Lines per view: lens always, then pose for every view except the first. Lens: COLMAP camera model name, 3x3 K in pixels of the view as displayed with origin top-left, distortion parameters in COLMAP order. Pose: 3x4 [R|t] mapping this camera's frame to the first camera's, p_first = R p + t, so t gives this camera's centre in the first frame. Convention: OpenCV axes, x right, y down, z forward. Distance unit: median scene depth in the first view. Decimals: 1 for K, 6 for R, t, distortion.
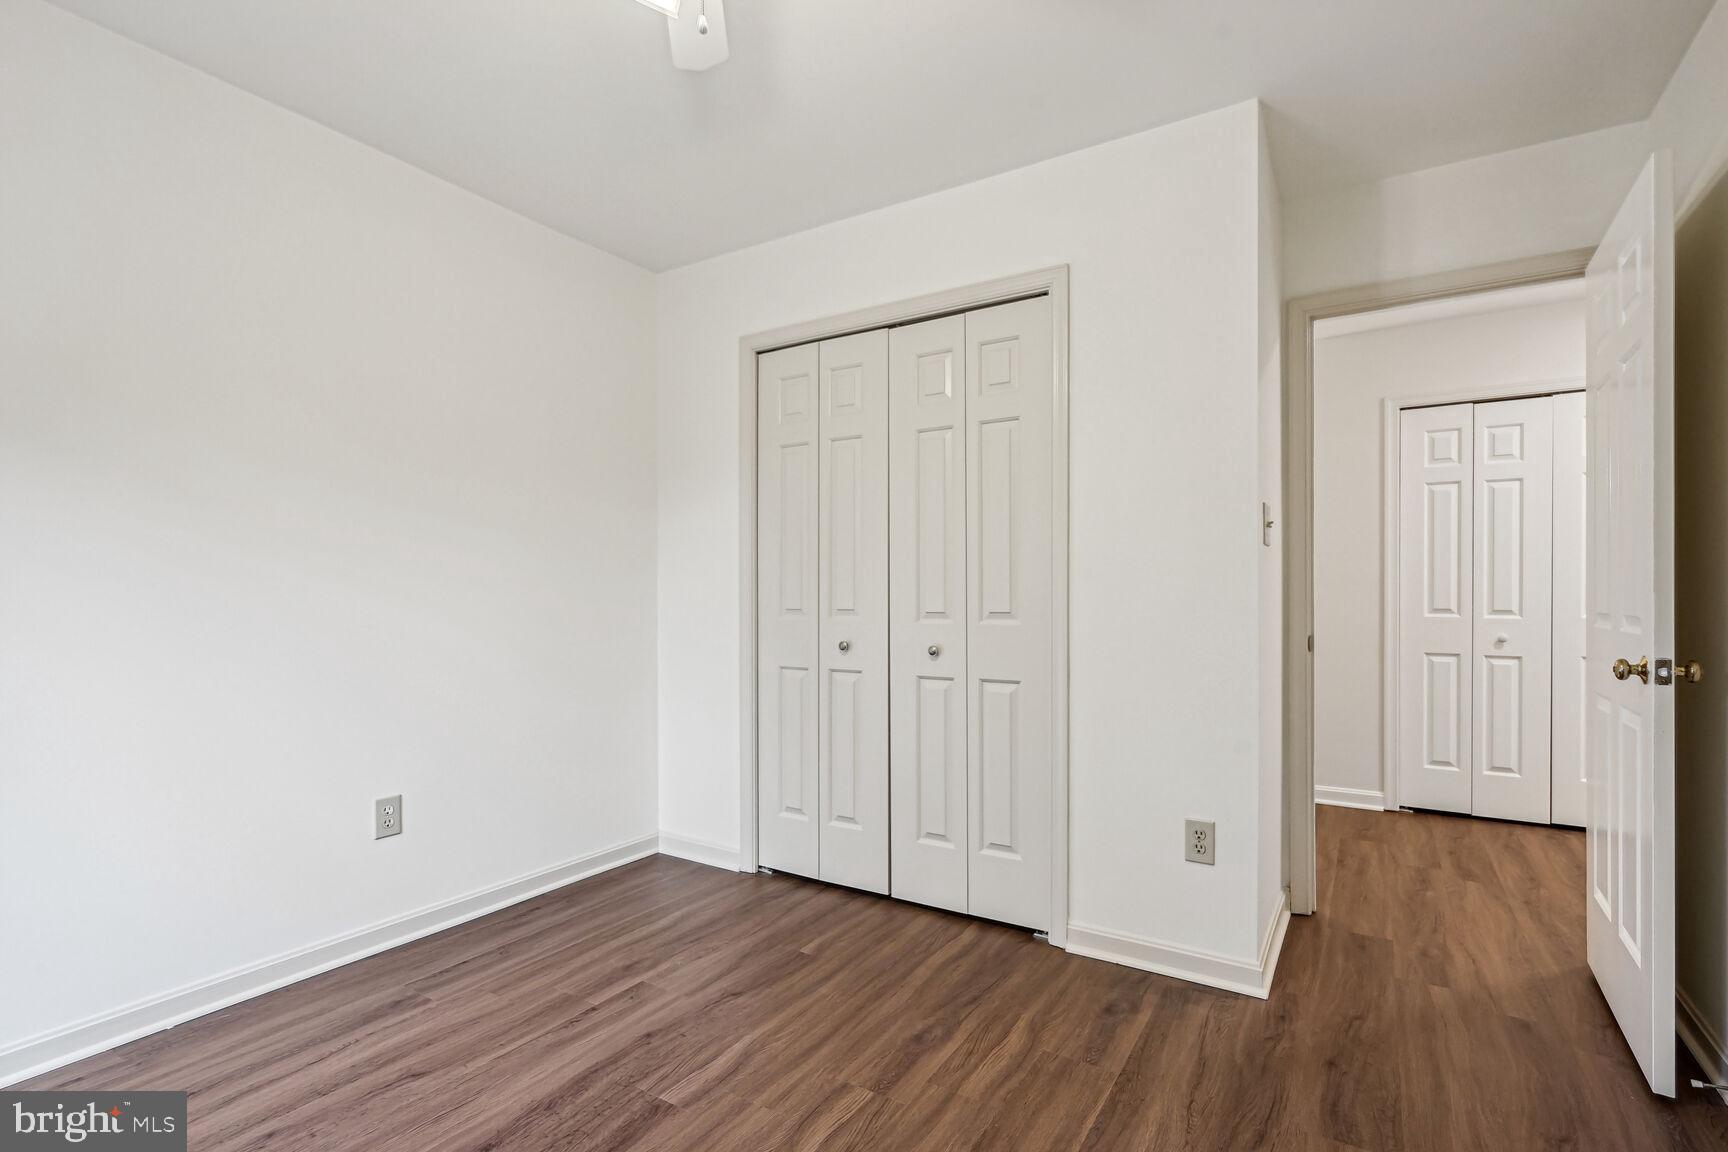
lens RADIAL K [[807.1, 0, 858.3], [0, 807.1, 587.0], [0, 0, 1]] dist [-0.002631, 0.000735]
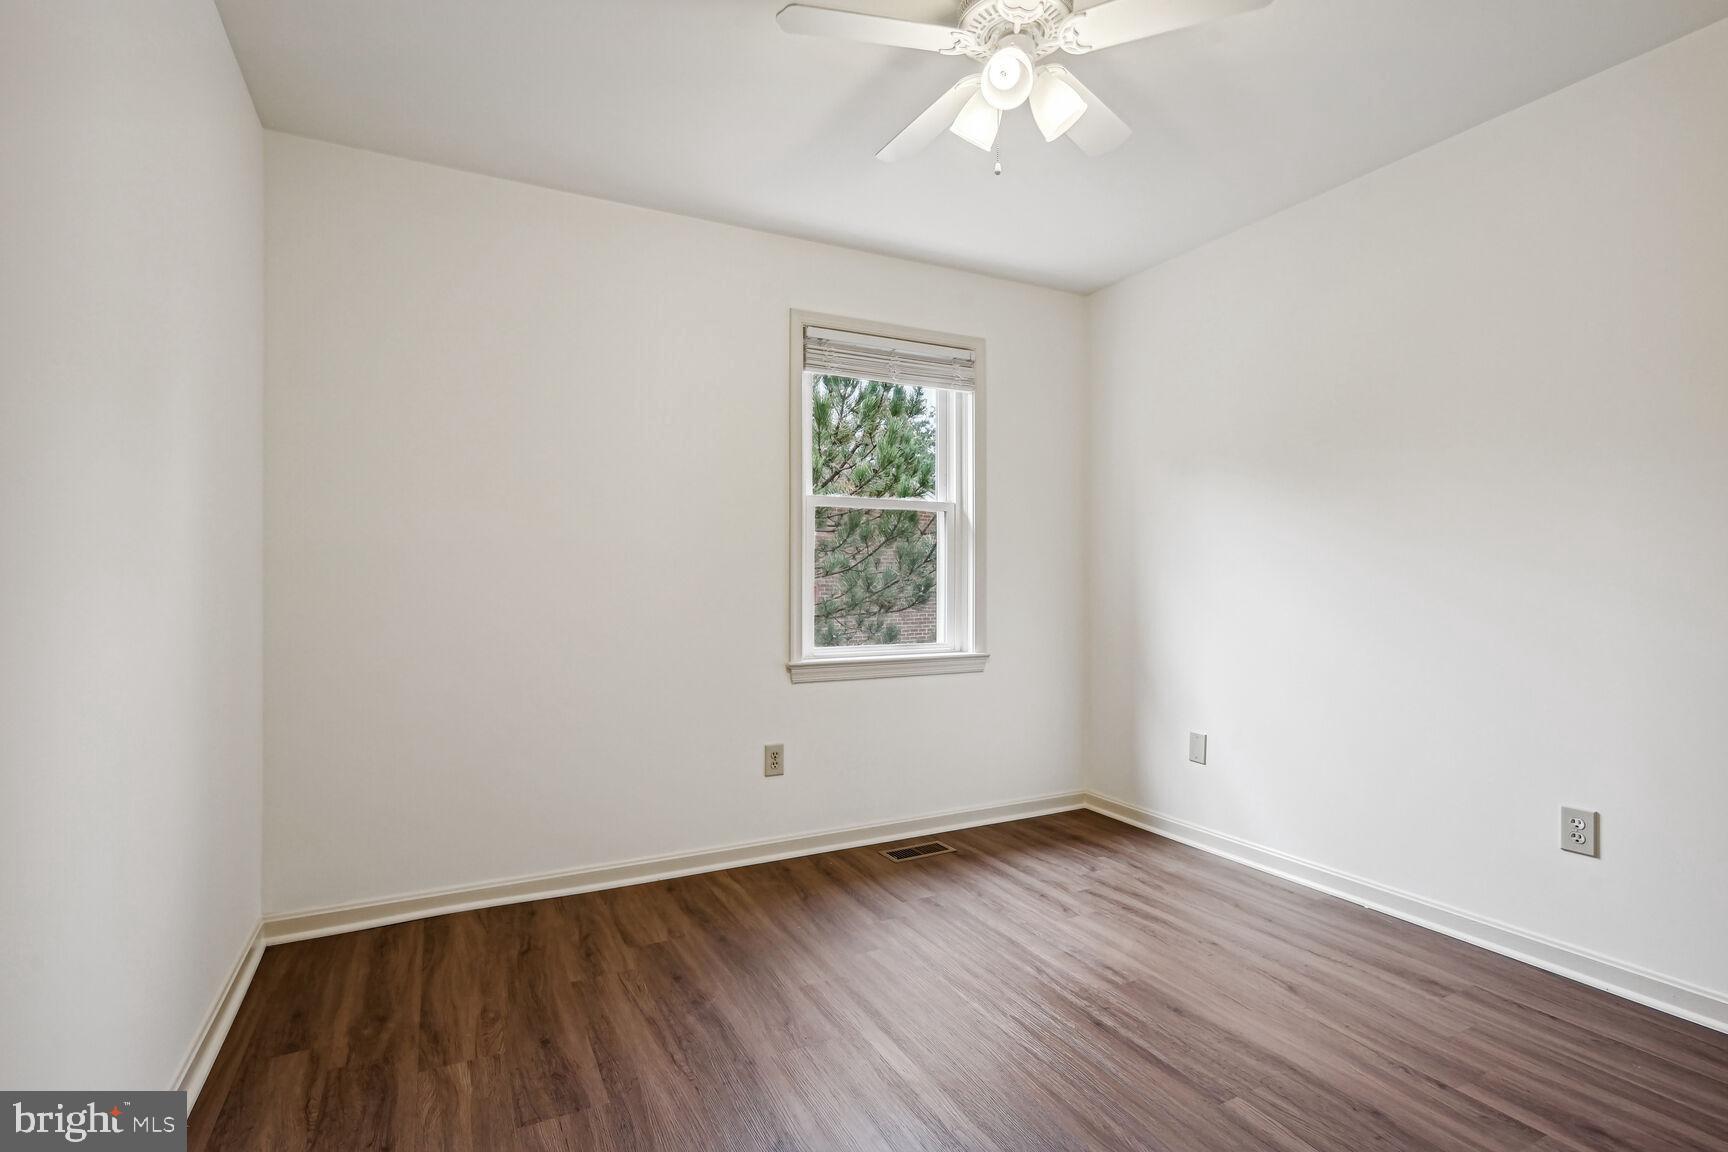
lens RADIAL K [[807.1, 0, 858.3], [0, 807.1, 577.9], [0, 0, 1]] dist [-0.002631, 0.000735]
pose [[-0.491656, -0.004013, -0.870780, 0.655441], [0.005626, 0.999954, -0.007785, 0.014910], [0.870771, -0.008727, -0.491611, 0.871907]]
